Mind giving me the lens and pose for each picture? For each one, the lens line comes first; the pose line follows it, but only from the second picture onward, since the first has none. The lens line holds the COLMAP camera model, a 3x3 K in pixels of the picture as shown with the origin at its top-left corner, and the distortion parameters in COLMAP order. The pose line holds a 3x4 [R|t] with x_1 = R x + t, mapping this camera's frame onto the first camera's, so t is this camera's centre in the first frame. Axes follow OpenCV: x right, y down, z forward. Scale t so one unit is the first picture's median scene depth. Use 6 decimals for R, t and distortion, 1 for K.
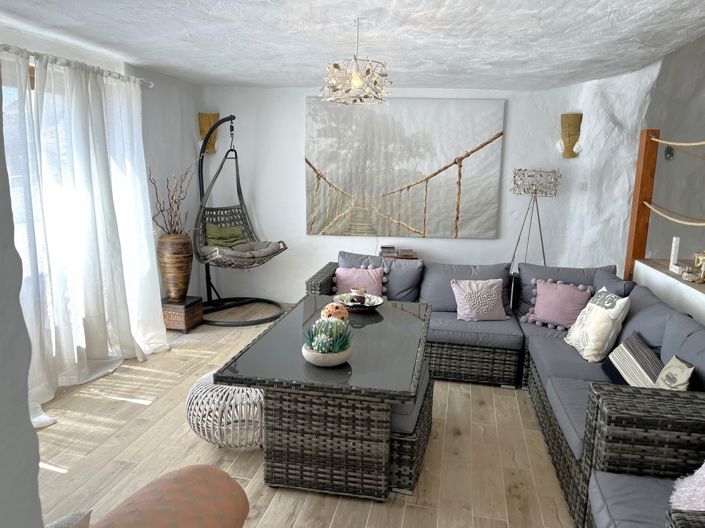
lens RADIAL K [[526.0, 0, 352.5], [0, 526.0, 264.0], [0, 0, 1]] dist [0.062224, -0.070992]
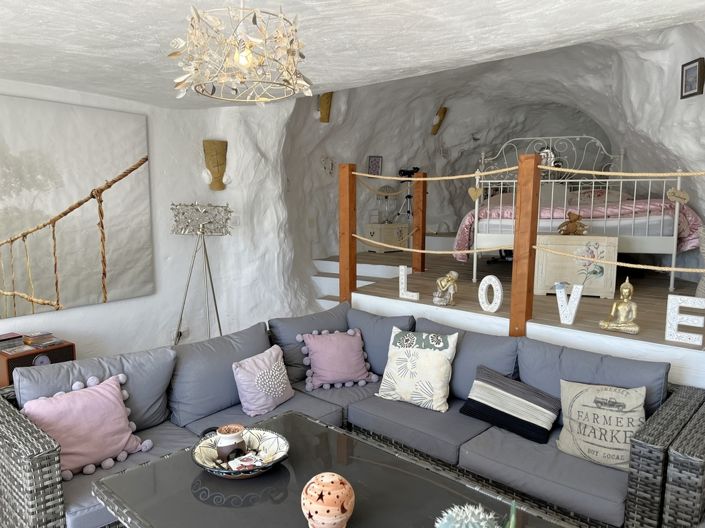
lens RADIAL K [[526.0, 0, 352.5], [0, 526.0, 264.0], [0, 0, 1]] dist [0.062224, -0.070992]
pose [[0.552497, -0.119972, 0.824835, -0.206969], [0.165126, 0.985728, 0.032768, -0.070296], [-0.816995, 0.118097, 0.564423, 0.334969]]
